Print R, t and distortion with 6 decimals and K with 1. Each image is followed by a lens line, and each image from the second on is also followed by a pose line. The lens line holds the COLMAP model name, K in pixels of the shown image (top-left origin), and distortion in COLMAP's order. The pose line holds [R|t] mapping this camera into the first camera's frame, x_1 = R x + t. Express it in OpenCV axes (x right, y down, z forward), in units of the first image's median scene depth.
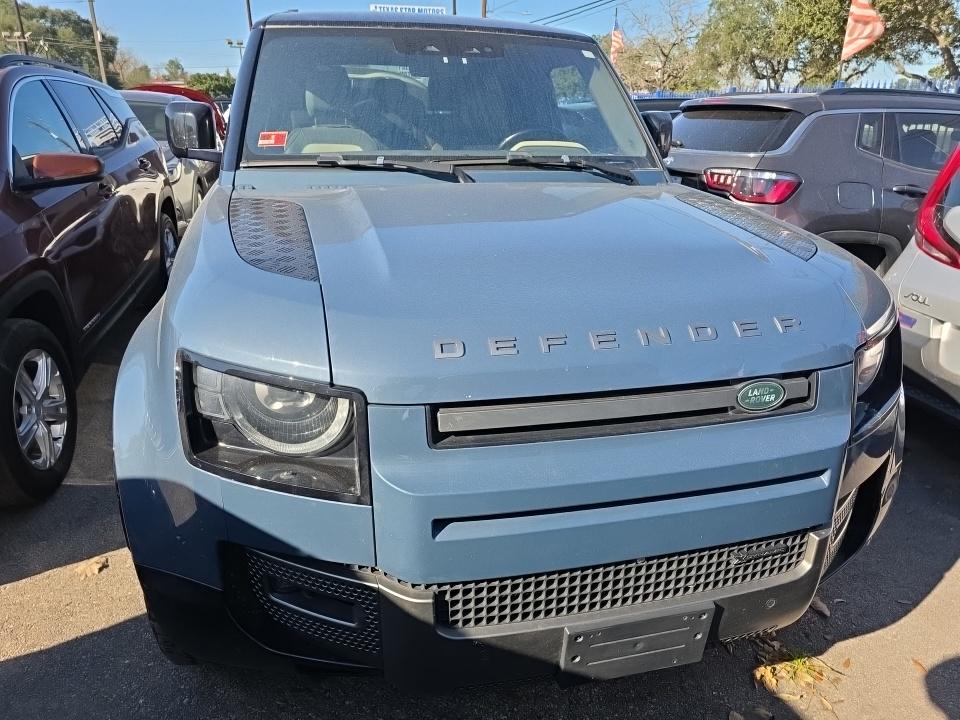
lens RADIAL K [[656.5, 0, 480.0], [0, 656.5, 360.0], [0, 0, 1]] dist [0.059256, -0.057510]
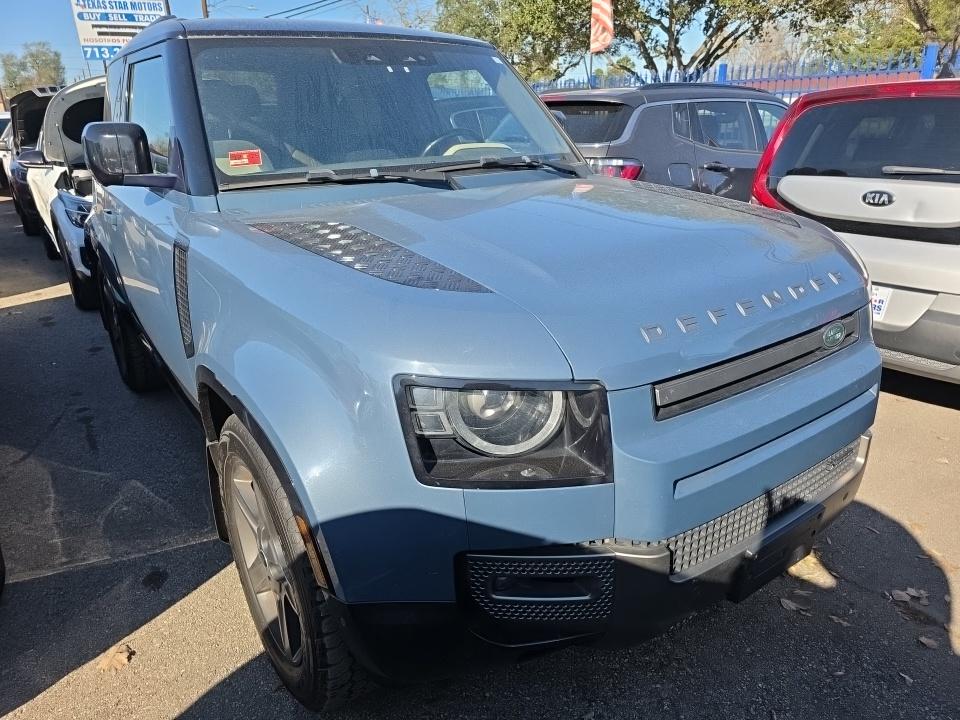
lens RADIAL K [[656.5, 0, 480.0], [0, 656.5, 360.0], [0, 0, 1]] dist [0.059256, -0.057510]
pose [[0.932607, -0.162942, 0.322016, -0.353740], [0.161068, 0.986403, 0.032646, -0.028032], [-0.322957, 0.021420, 0.946171, 0.007883]]
